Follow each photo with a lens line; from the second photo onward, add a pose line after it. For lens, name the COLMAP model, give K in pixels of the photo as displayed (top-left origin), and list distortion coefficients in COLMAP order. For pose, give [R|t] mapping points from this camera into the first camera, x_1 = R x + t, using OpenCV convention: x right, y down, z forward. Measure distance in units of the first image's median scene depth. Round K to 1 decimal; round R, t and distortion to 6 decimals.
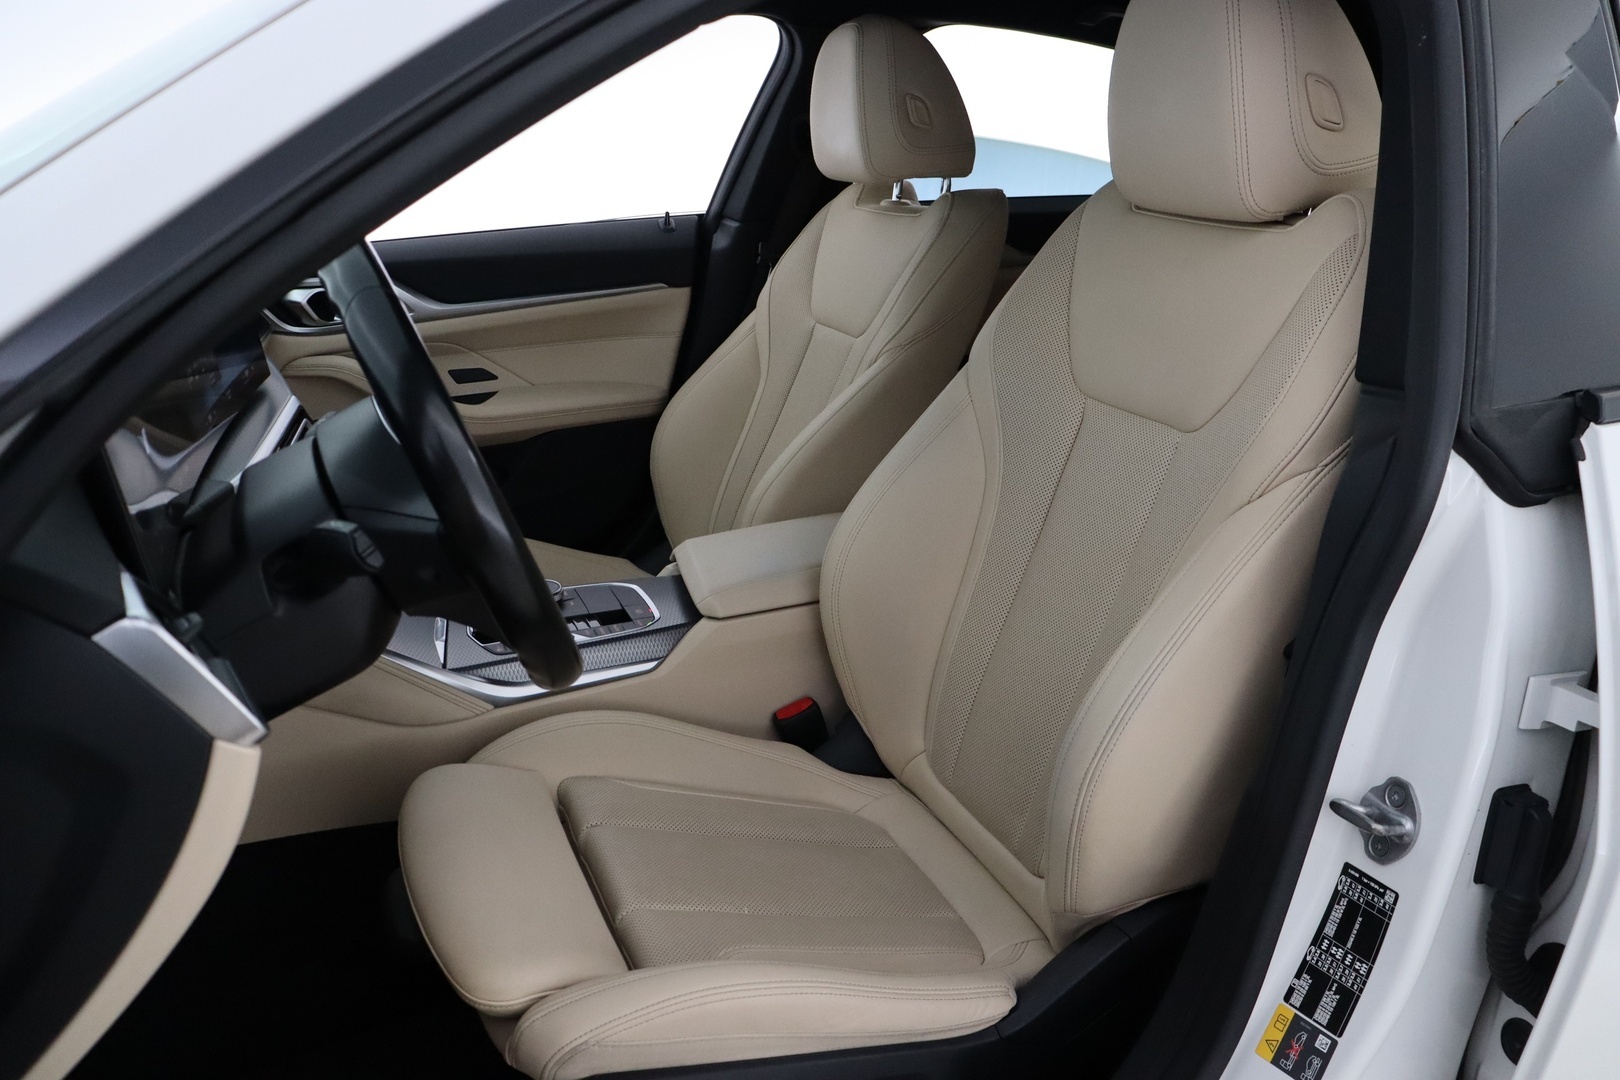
lens RADIAL K [[1398.9, 0, 810.0], [0, 1398.9, 540.0], [0, 0, 1]] dist [-0.075913, 0.012059]
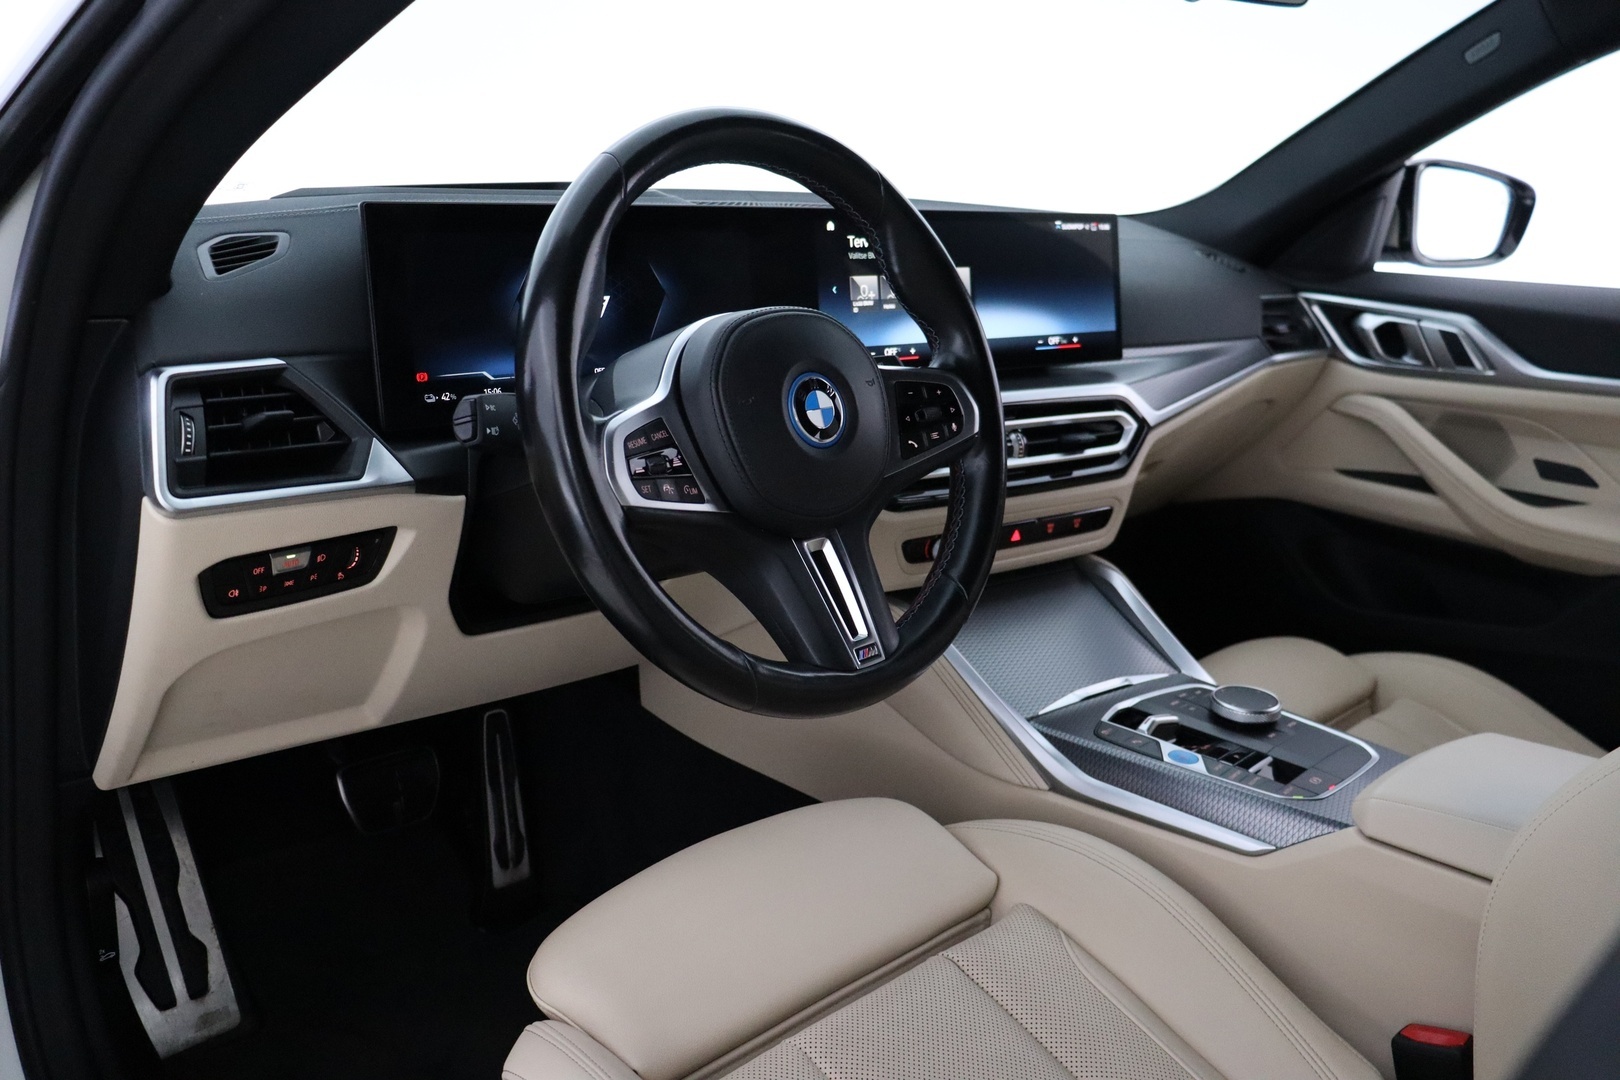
lens RADIAL K [[1398.9, 0, 810.0], [0, 1398.9, 540.0], [0, 0, 1]] dist [-0.075913, 0.012059]
pose [[0.396449, 0.281130, -0.873953, 0.264949], [-0.341987, 0.928668, 0.143596, -0.055543], [0.851982, 0.241952, 0.464312, 0.344269]]
